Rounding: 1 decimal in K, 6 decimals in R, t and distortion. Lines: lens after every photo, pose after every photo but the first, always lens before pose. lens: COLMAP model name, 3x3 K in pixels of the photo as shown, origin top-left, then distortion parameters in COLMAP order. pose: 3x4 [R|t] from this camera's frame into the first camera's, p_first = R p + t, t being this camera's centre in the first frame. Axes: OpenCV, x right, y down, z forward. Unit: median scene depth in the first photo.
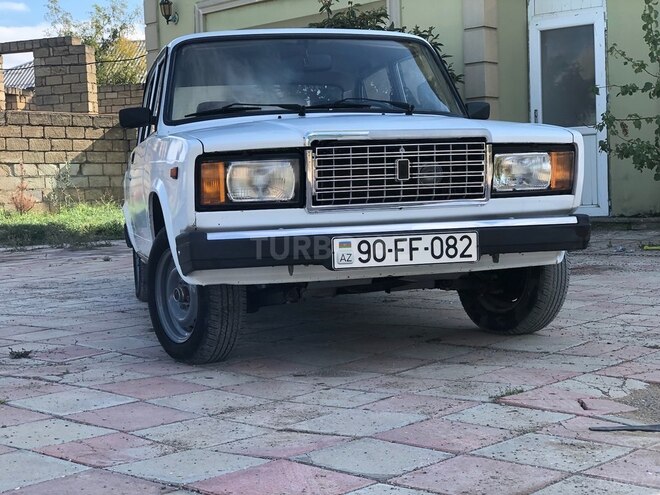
lens RADIAL K [[1066.4, 0, 330.0], [0, 1066.4, 247.5], [0, 0, 1]] dist [0.041712, 0.133047]
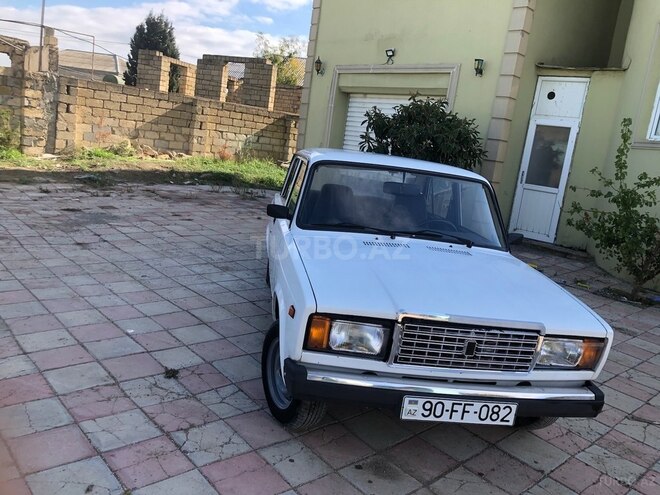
lens RADIAL K [[538.1, 0, 331.3], [0, 538.1, 241.3], [0, 0, 1]] dist [0.018993, -0.004444]
pose [[0.979768, 0.188370, -0.067618, -0.071333], [-0.177937, 0.974522, 0.136550, -0.250289], [0.091618, -0.121756, 0.988323, 0.372698]]
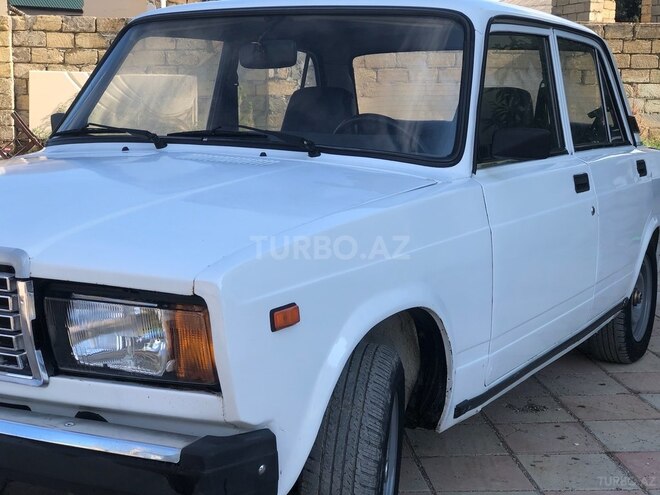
lens RADIAL K [[1066.4, 0, 330.0], [0, 1066.4, 247.5], [0, 0, 1]] dist [0.041712, 0.133047]
pose [[0.733713, 0.139789, -0.664925, 0.610919], [-0.069831, 0.988940, 0.130852, -0.193304], [0.675862, -0.049575, 0.735359, 0.731224]]
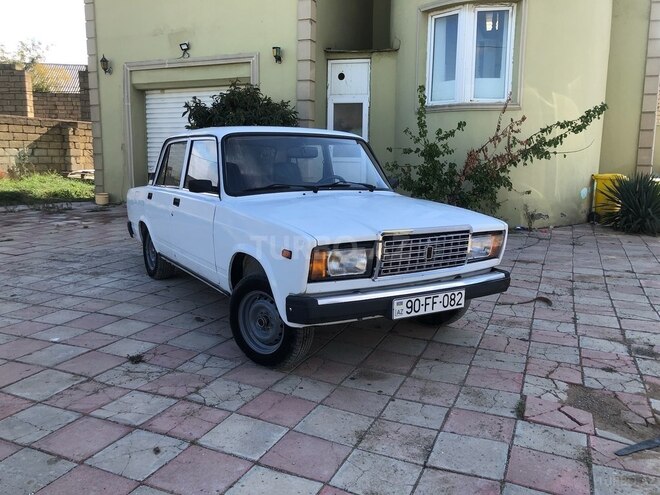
lens RADIAL K [[540.5, 0, 322.8], [0, 540.5, 231.3], [0, 0, 1]] dist [0.026507, -0.005331]
pose [[0.951094, 0.008499, 0.308783, -0.325639], [-0.034414, 0.996314, 0.078577, -0.160420], [-0.306977, -0.085361, 0.947881, 0.289698]]
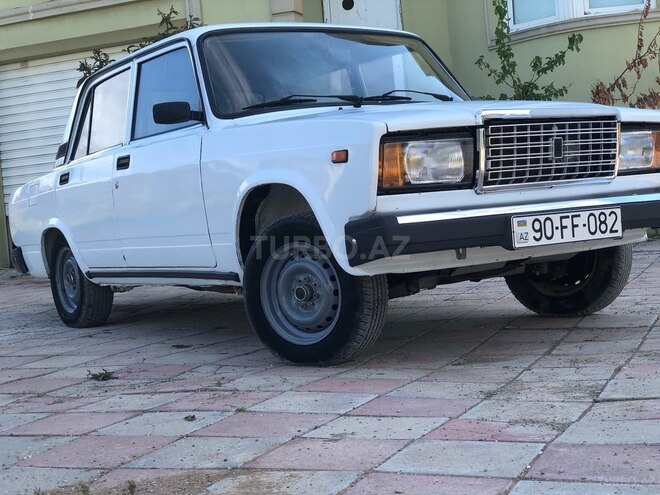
lens RADIAL K [[1066.4, 0, 330.0], [0, 1066.4, 247.5], [0, 0, 1]] dist [0.041712, 0.133047]
pose [[0.944374, -0.050825, 0.324922, -0.460607], [0.062520, 0.997714, -0.025649, 0.032694], [-0.322875, 0.044537, 0.945393, 0.121868]]
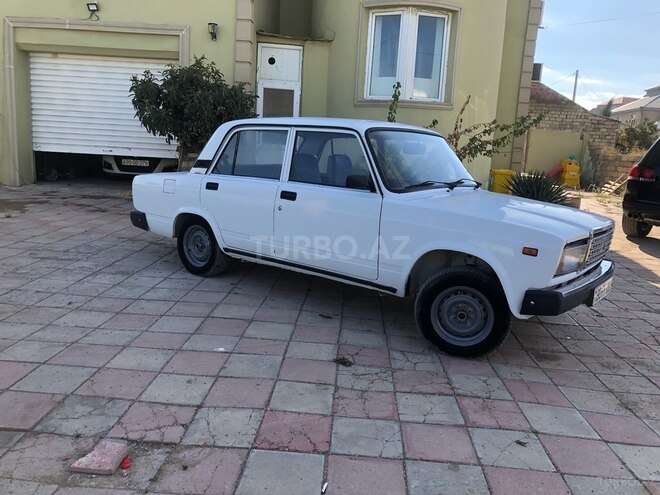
lens RADIAL K [[538.1, 0, 331.3], [0, 538.1, 241.3], [0, 0, 1]] dist [0.018993, -0.004444]
pose [[0.778818, -0.021512, 0.626881, -0.866181], [-0.060942, 0.992088, 0.109757, -0.154454], [-0.624283, -0.123684, 0.771345, 0.573852]]
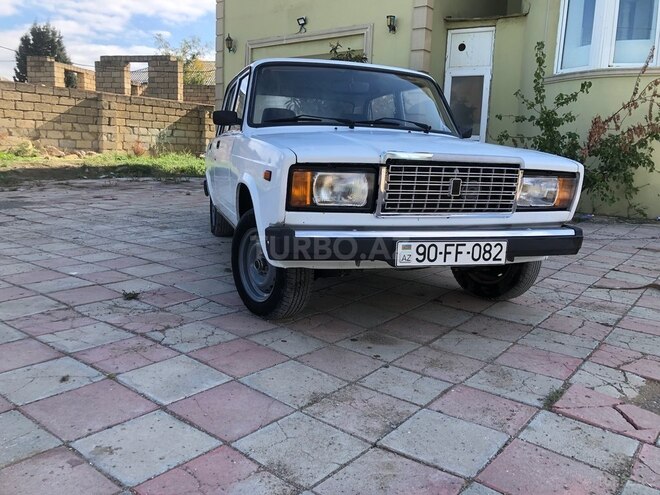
lens RADIAL K [[540.7, 0, 334.7], [0, 540.7, 232.3], [0, 0, 1]] dist [0.020257, -0.000984]
pose [[0.994951, 0.067272, 0.074479, -0.111092], [-0.074155, 0.992819, 0.093872, -0.069046], [-0.067629, -0.098921, 0.992794, 0.384917]]
